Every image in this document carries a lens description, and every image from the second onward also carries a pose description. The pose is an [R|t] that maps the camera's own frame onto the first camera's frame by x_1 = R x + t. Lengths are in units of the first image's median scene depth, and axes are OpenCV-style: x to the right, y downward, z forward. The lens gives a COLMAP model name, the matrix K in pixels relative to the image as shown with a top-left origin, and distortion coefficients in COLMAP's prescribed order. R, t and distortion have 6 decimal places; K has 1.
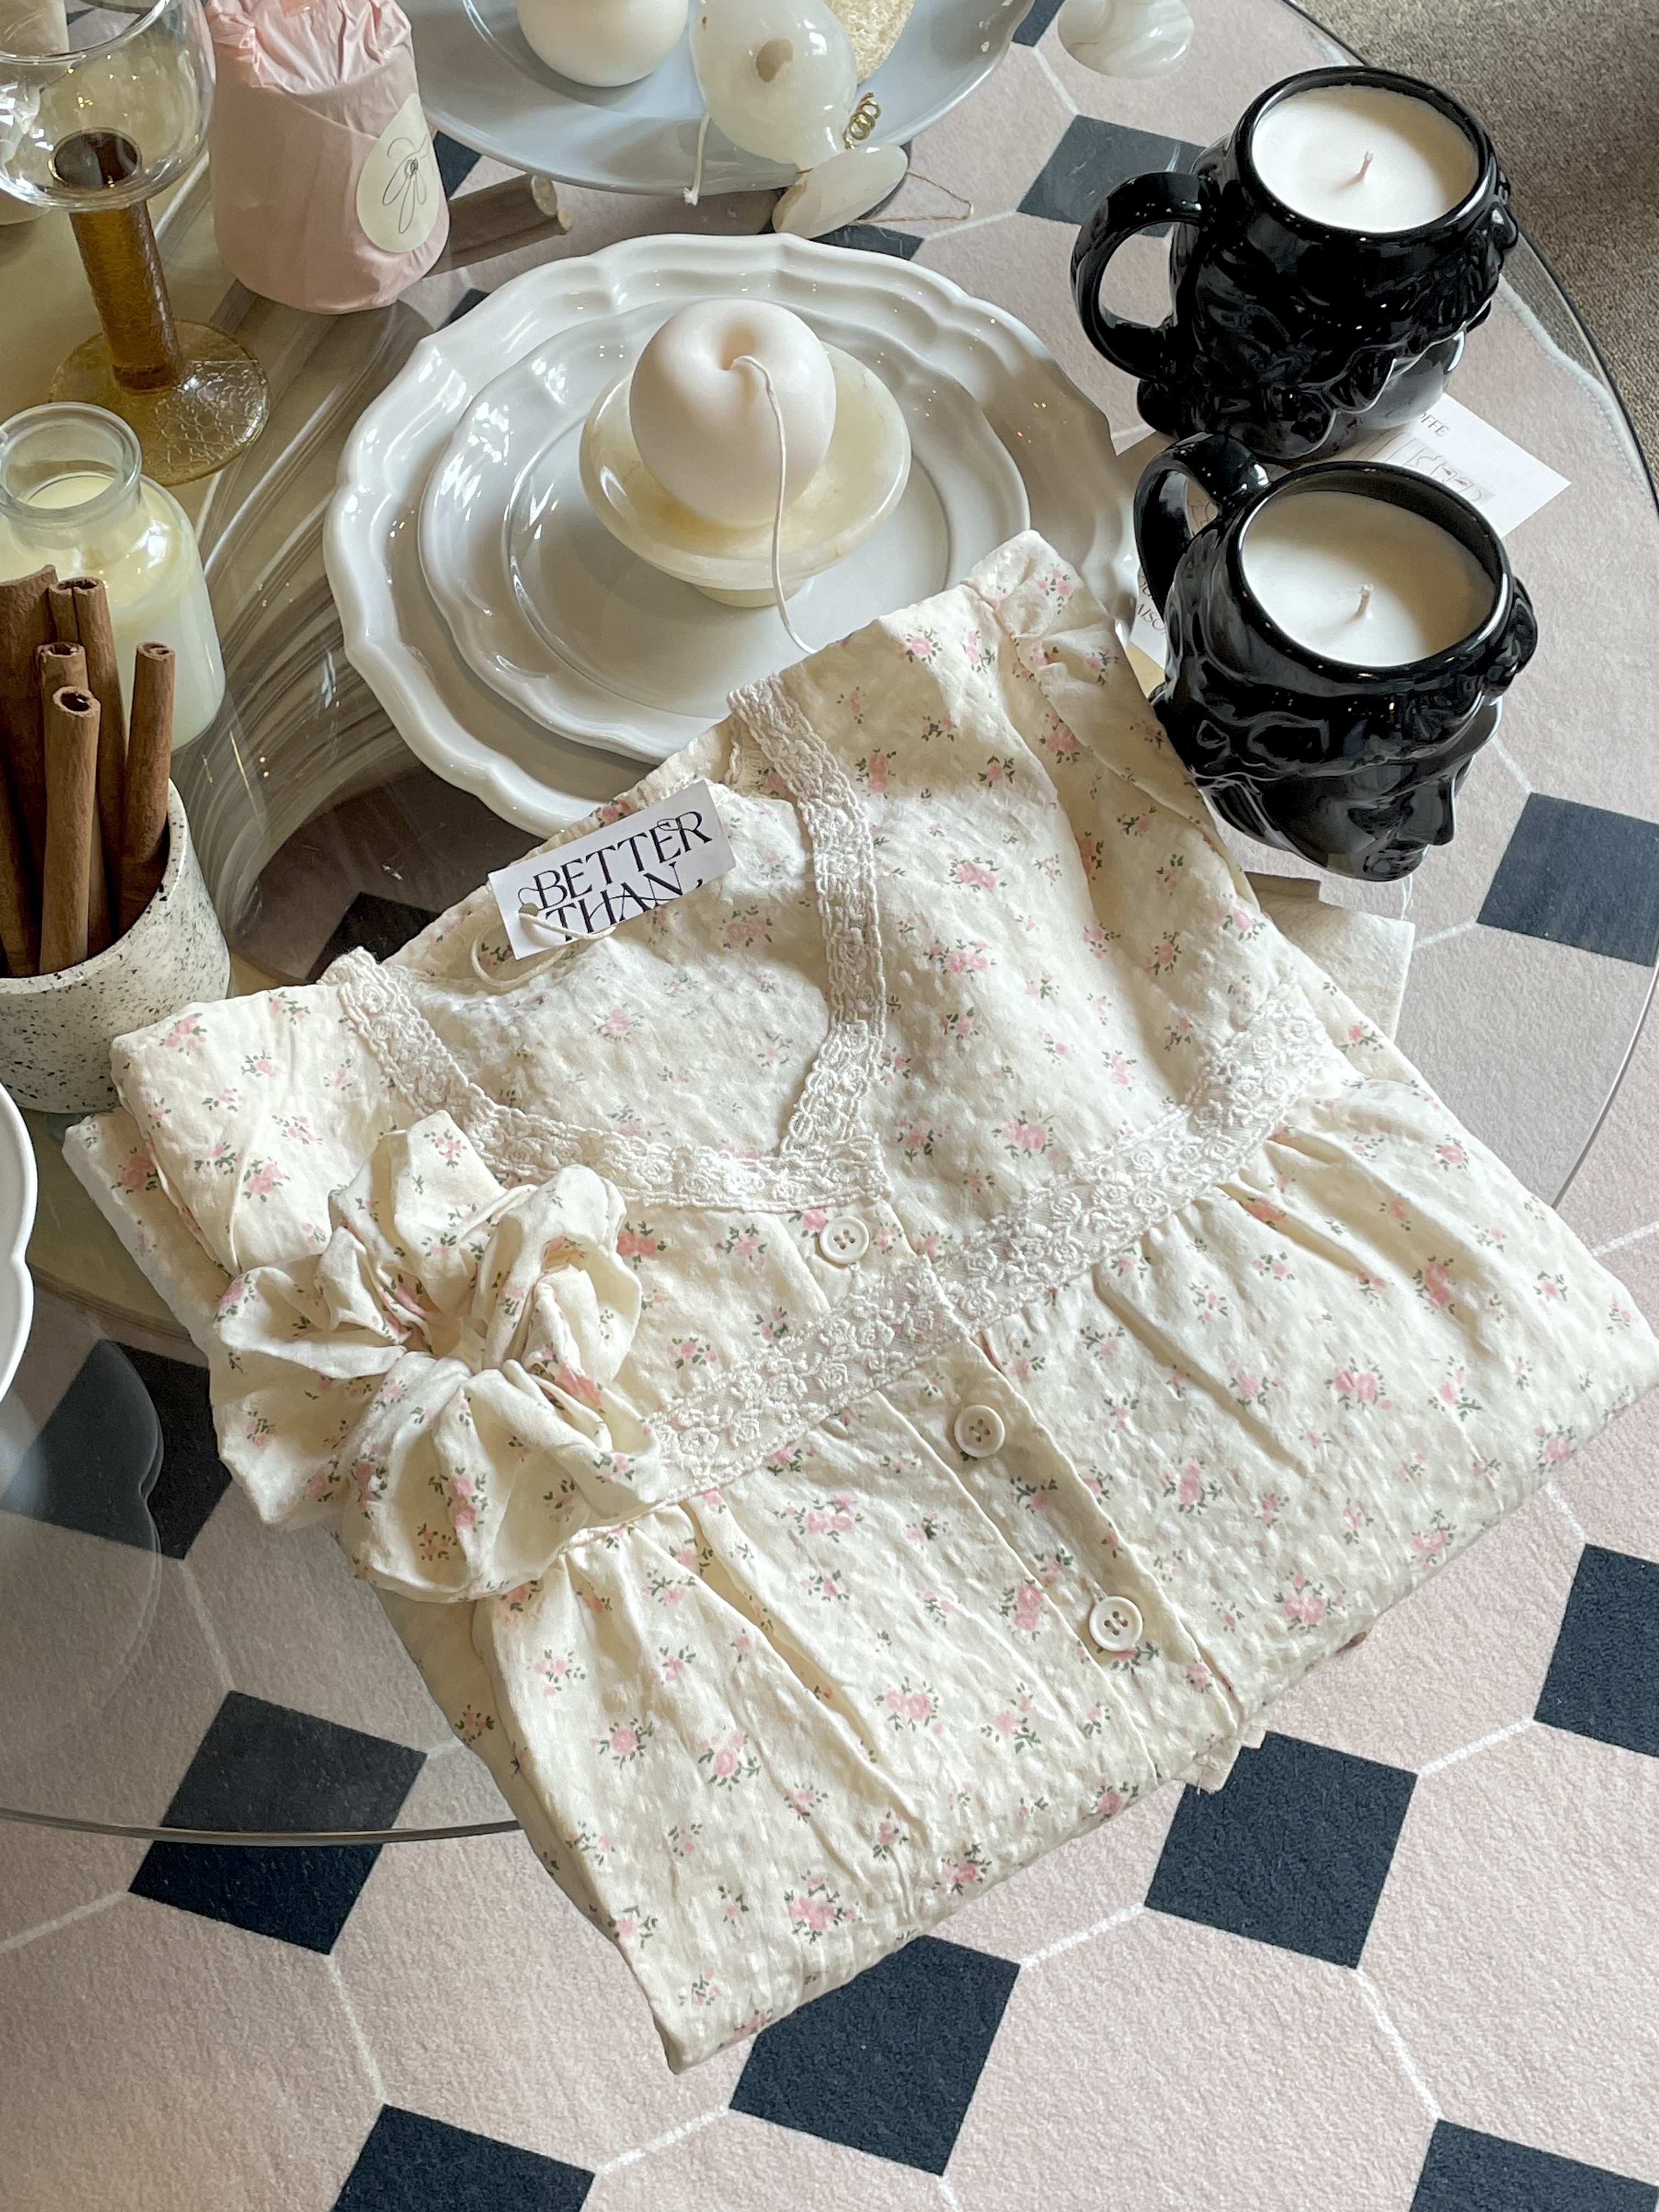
lens RADIAL K [[2791.5, 0, 829.5], [0, 2791.5, 1106.0], [0, 0, 1]] dist [0.143139, -0.382413]
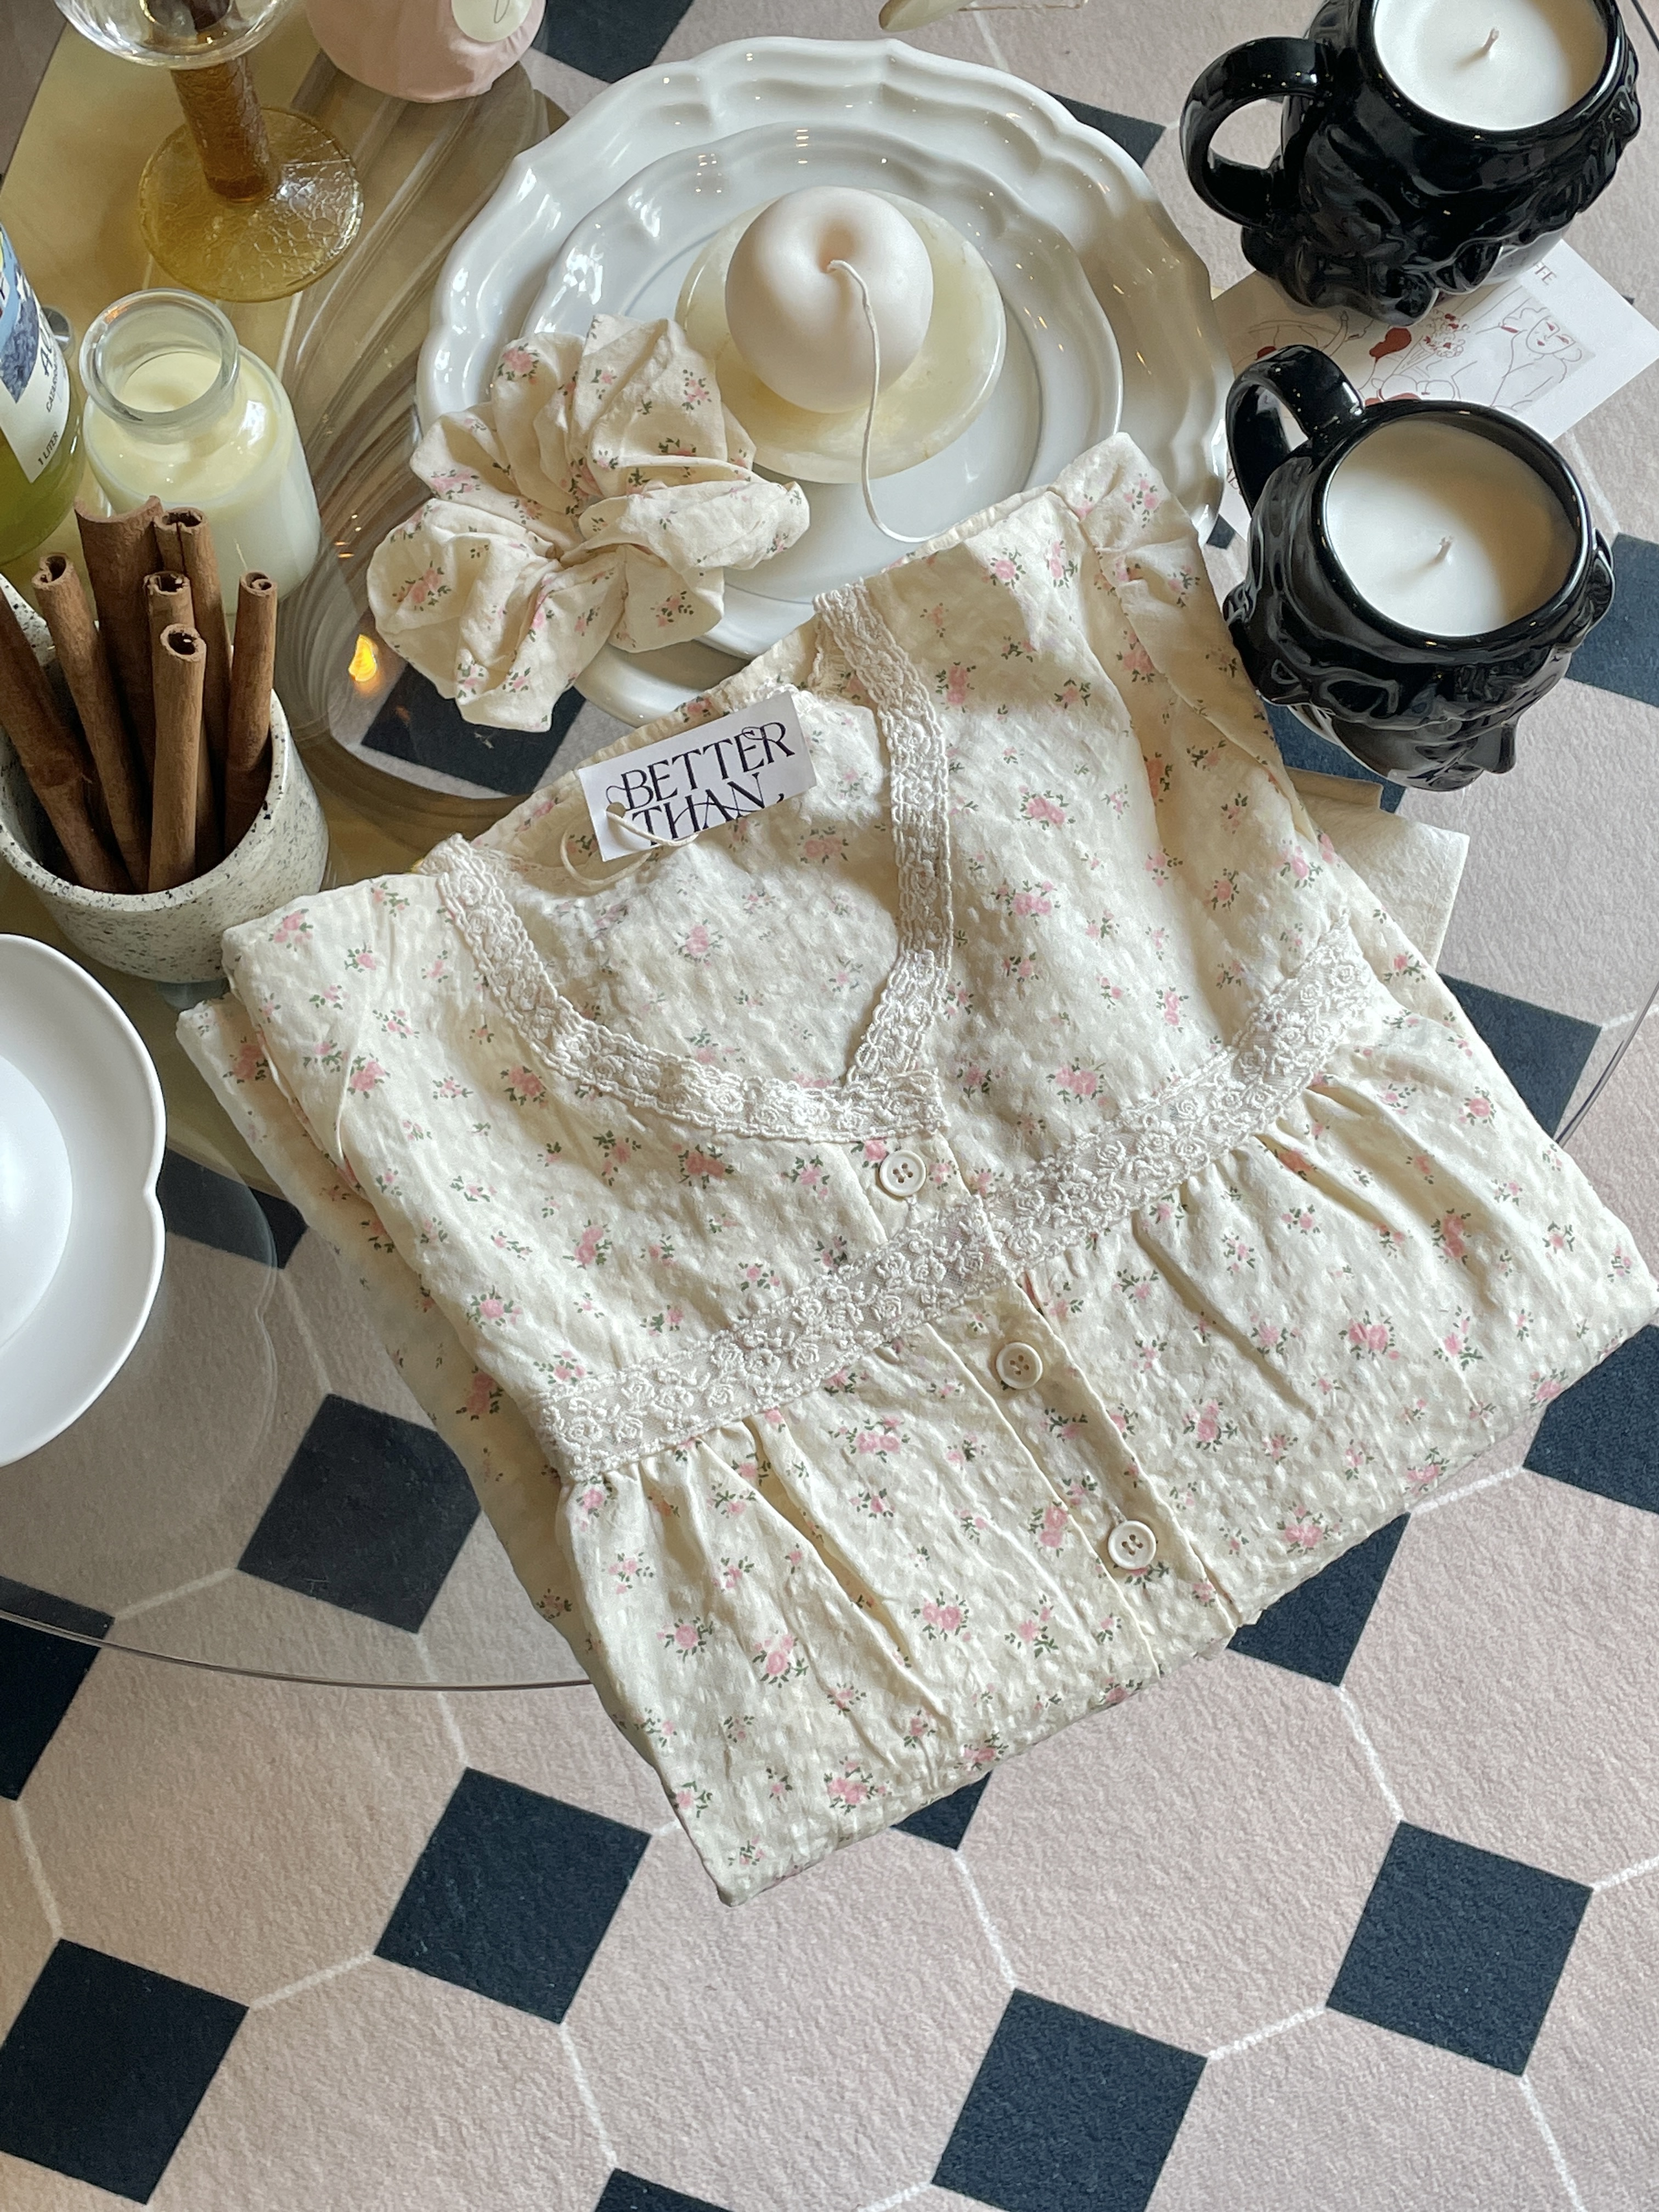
lens RADIAL K [[2774.1, 0, 853.0], [0, 2774.1, 1112.5], [0, 0, 1]] dist [0.151753, -0.507093]
pose [[0.999035, 0.042643, -0.010512, -0.003687], [-0.039110, 0.972676, 0.228848, -0.216150], [0.019984, -0.228216, 0.973406, -0.032717]]
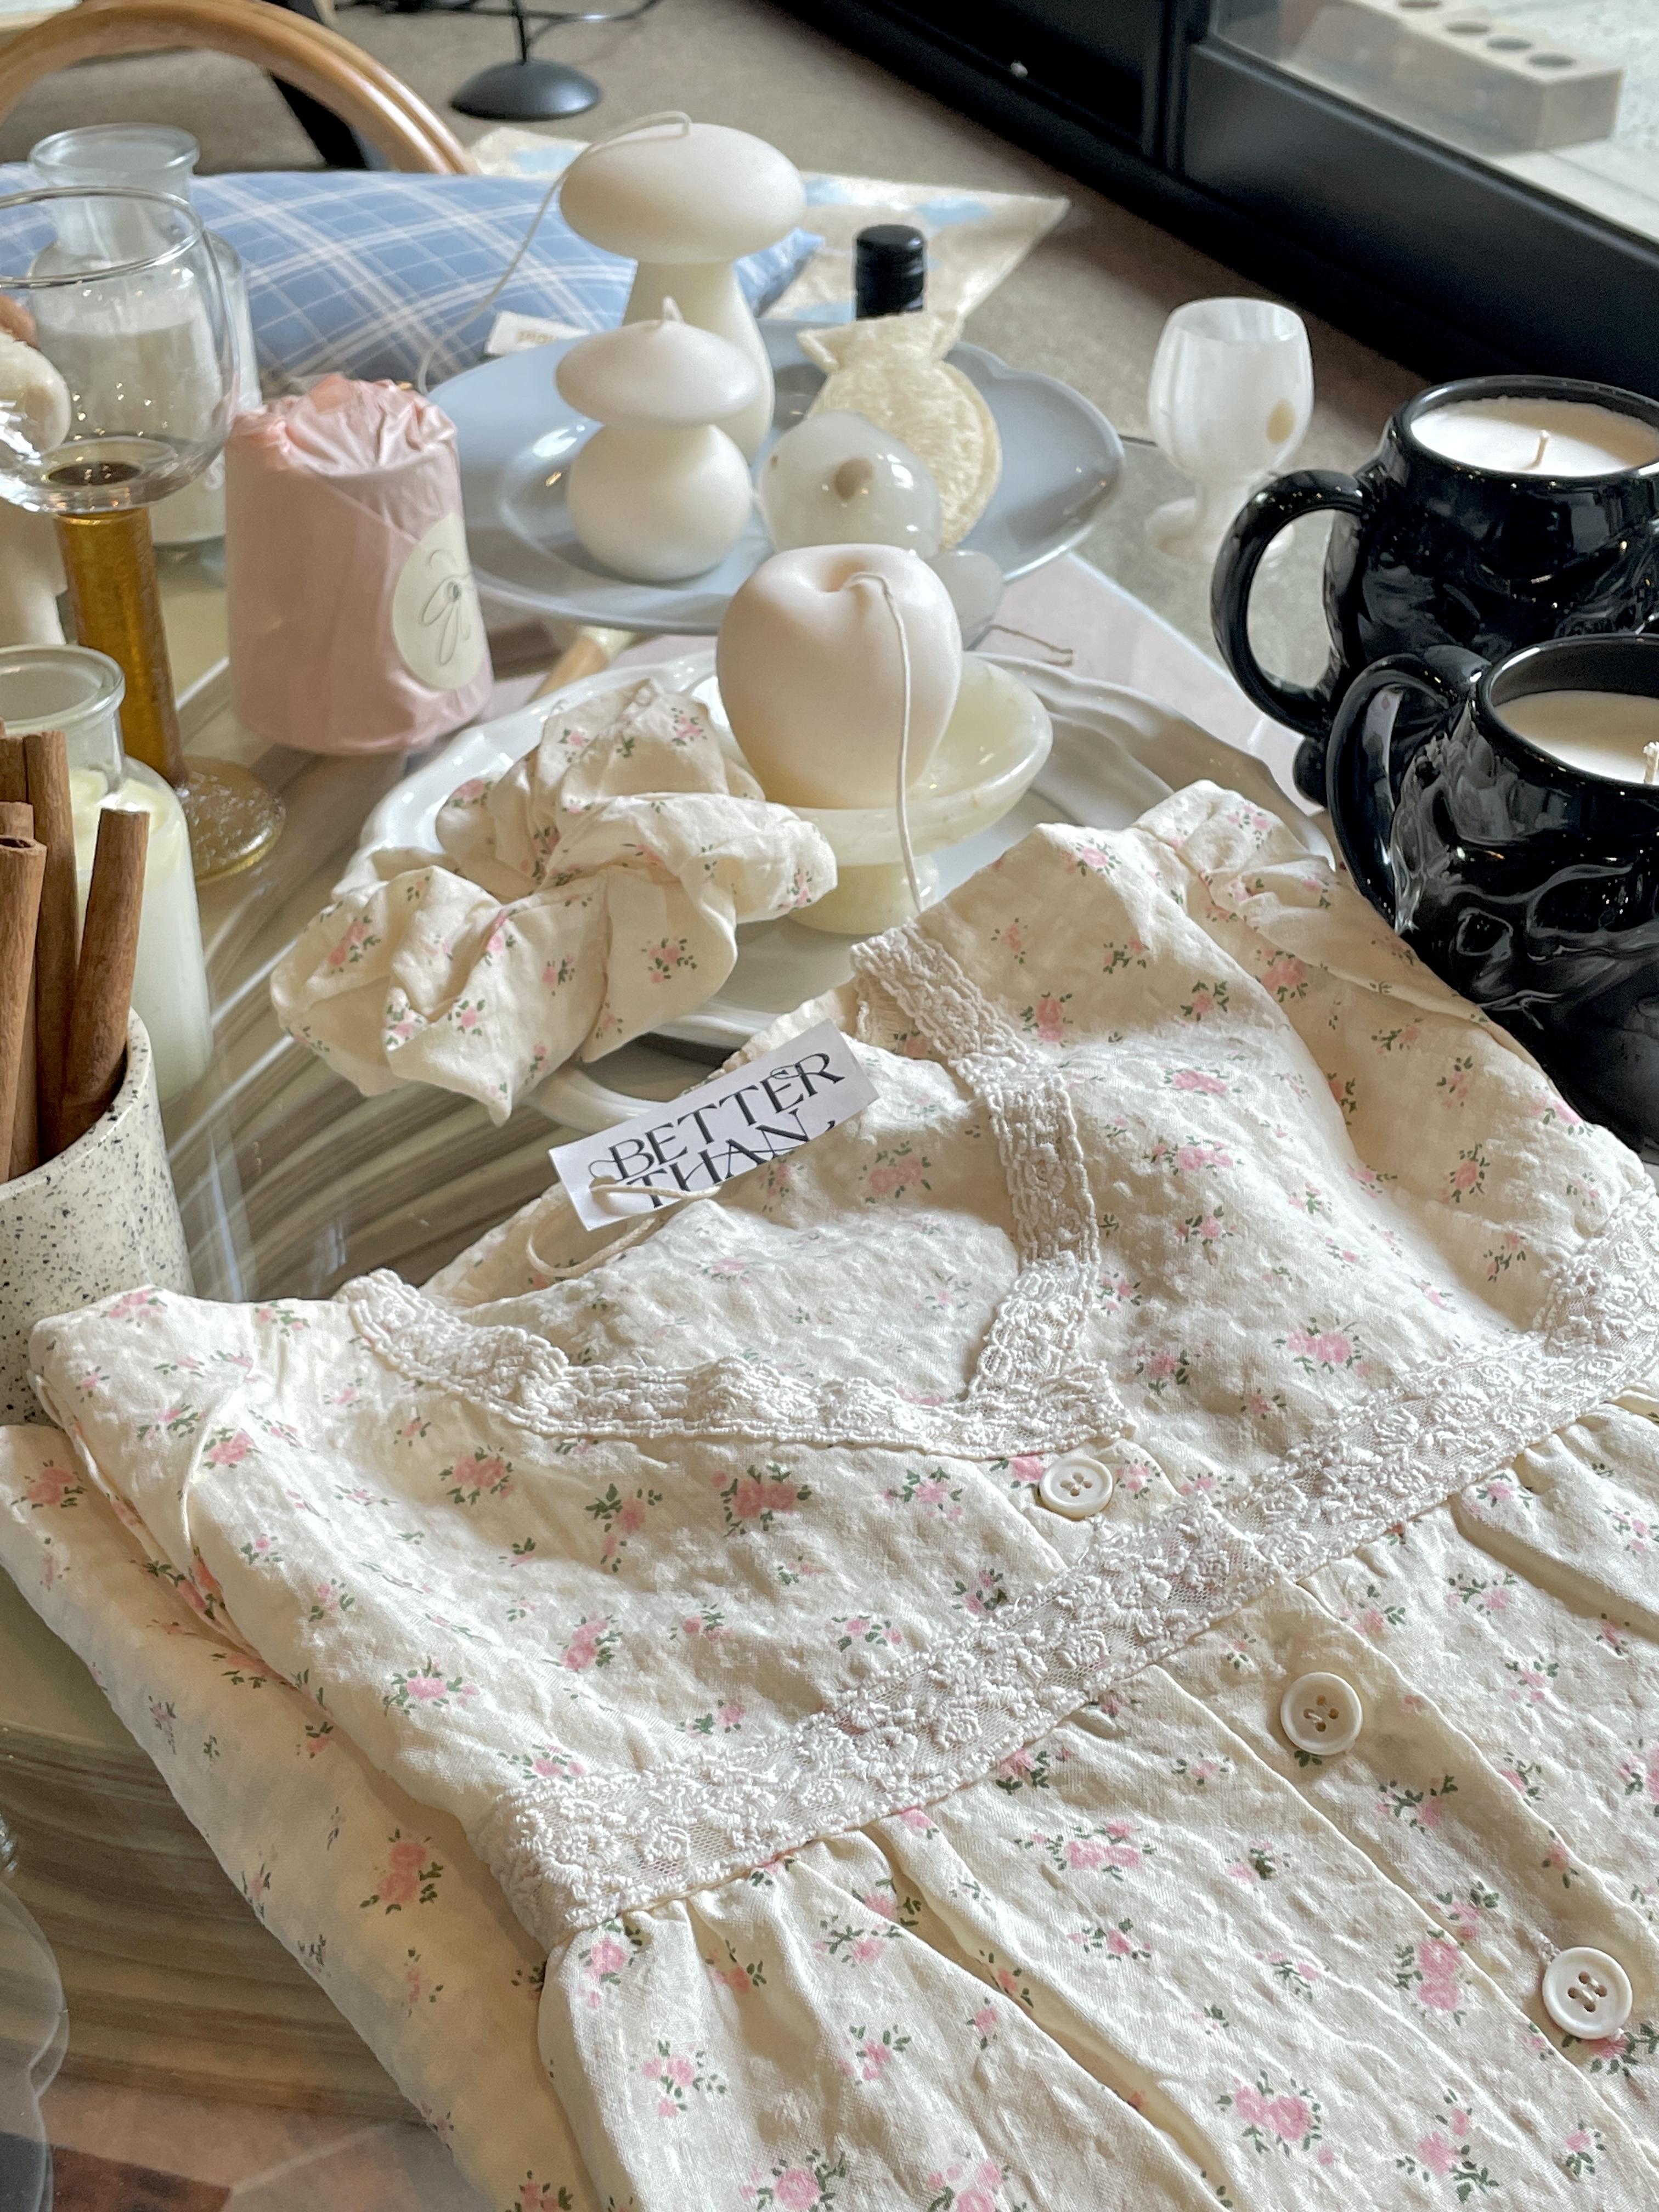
lens RADIAL K [[2791.5, 0, 829.5], [0, 2791.5, 1106.0], [0, 0, 1]] dist [0.143139, -0.382413]
pose [[0.999036, -0.042190, 0.012096, -0.058678], [0.043276, 0.900976, -0.431706, 0.253955], [0.007316, 0.431813, 0.901933, 0.339160]]
